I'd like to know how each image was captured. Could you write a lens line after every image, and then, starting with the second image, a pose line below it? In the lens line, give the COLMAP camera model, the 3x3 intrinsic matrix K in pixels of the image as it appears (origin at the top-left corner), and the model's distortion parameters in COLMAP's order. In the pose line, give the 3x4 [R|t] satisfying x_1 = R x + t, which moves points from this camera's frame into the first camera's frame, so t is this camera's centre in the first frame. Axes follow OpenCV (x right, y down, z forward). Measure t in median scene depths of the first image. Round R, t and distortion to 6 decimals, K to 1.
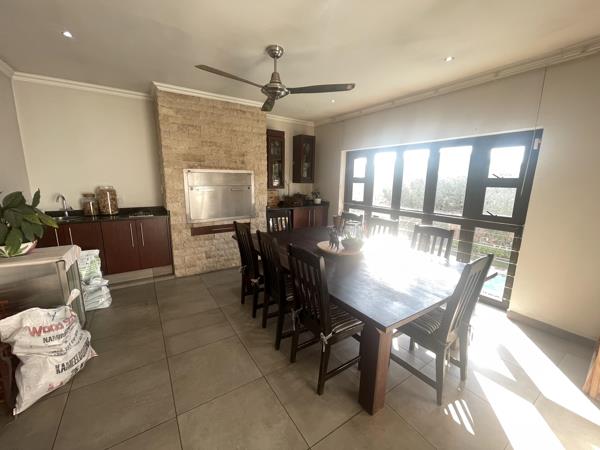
lens RADIAL K [[243.2, 0, 303.5], [0, 243.2, 224.7], [0, 0, 1]] dist [0.002425, -0.000161]
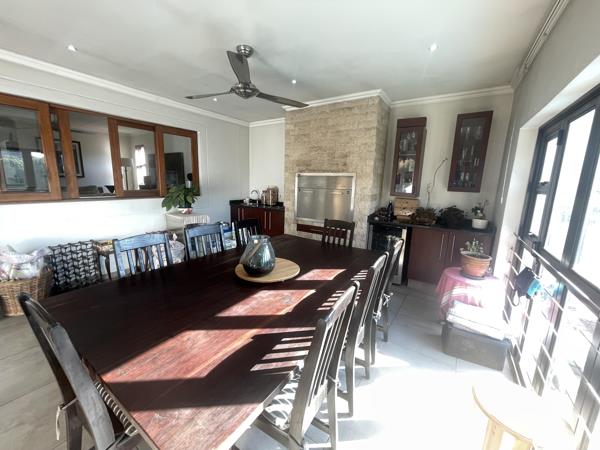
lens RADIAL K [[243.2, 0, 301.7], [0, 243.2, 224.2], [0, 0, 1]] dist [0.002425, -0.000161]
pose [[0.378619, 0.166280, -0.910493, 0.575292], [-0.189530, 0.976812, 0.099578, -0.098432], [0.905939, 0.134864, 0.401355, 0.529719]]
